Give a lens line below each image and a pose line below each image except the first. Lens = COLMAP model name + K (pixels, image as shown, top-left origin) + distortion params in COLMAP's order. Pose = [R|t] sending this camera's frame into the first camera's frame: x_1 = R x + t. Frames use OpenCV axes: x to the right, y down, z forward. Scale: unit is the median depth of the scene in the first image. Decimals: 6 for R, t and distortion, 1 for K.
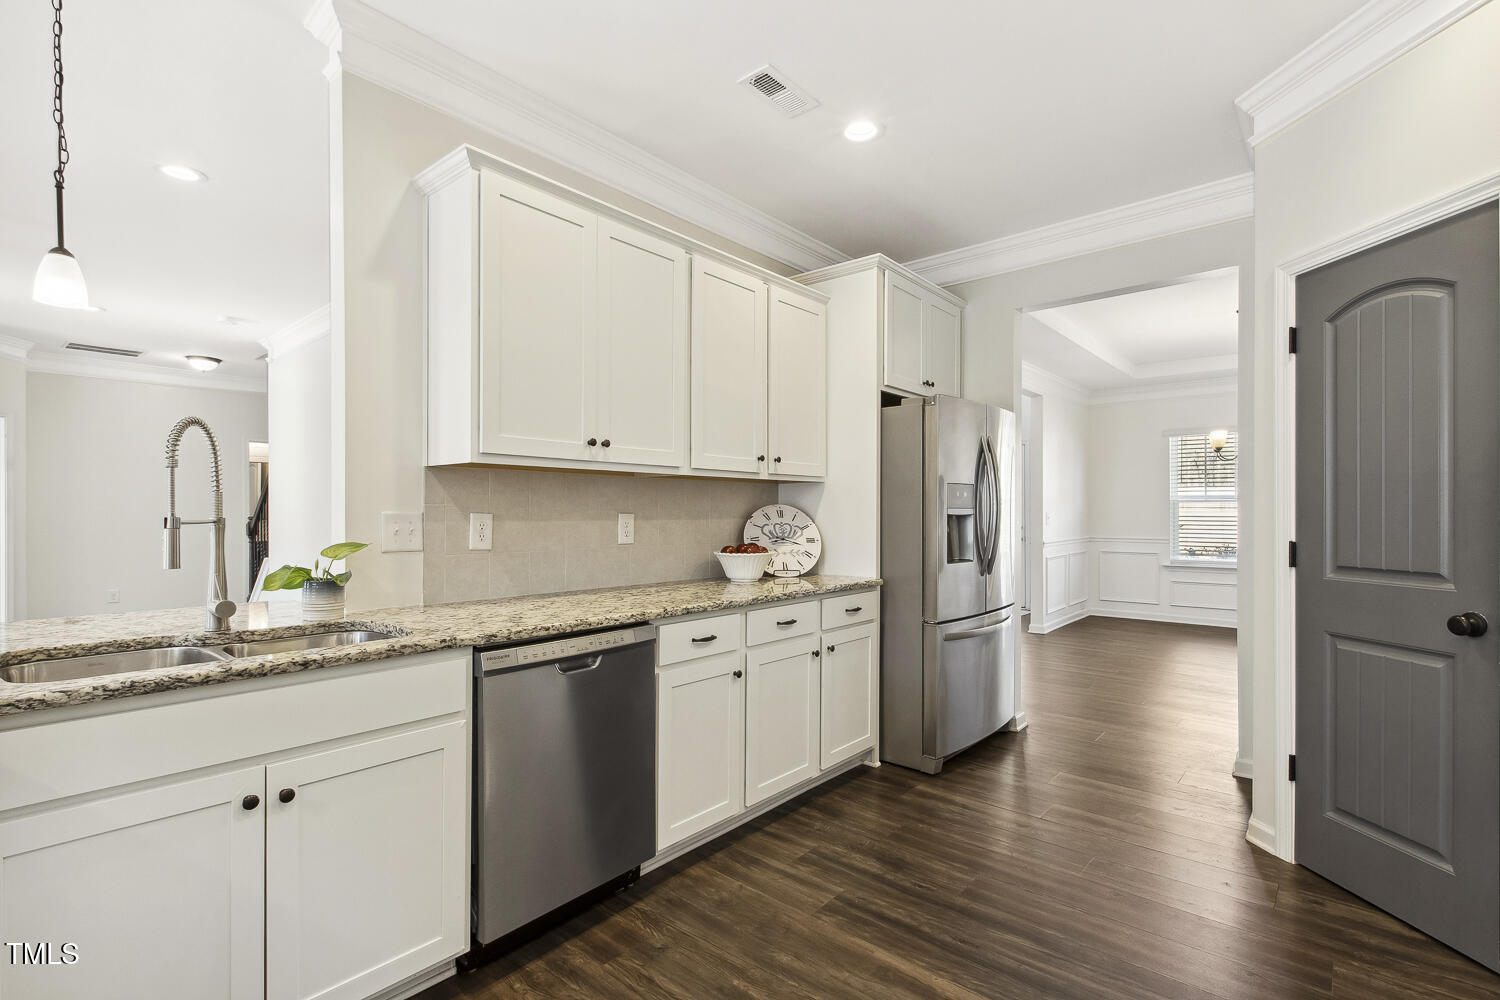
lens RADIAL K [[698.3, 0, 737.4], [0, 698.3, 515.4], [0, 0, 1]] dist [0.003977, 0.000227]
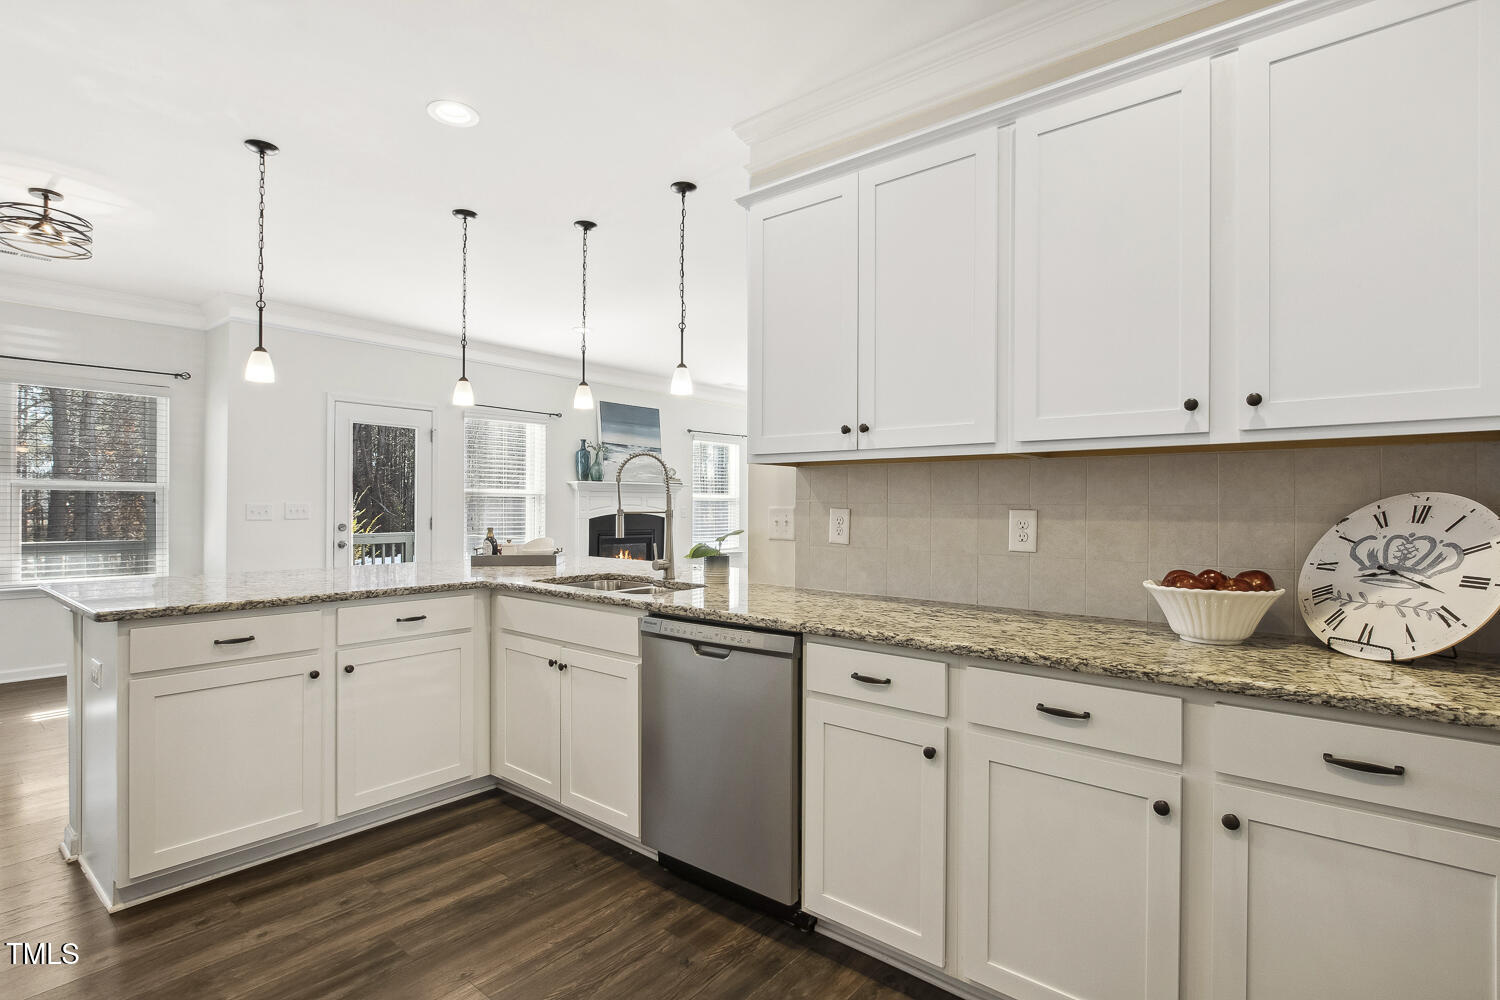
lens RADIAL K [[737.6, 0, 736.0], [0, 737.6, 498.1], [0, 0, 1]] dist [-0.009453, 0.000496]
pose [[0.012939, -0.012295, -0.999841, 0.705779], [-0.008921, 0.999883, -0.012411, -0.003510], [0.999876, 0.009081, 0.012828, 0.813549]]
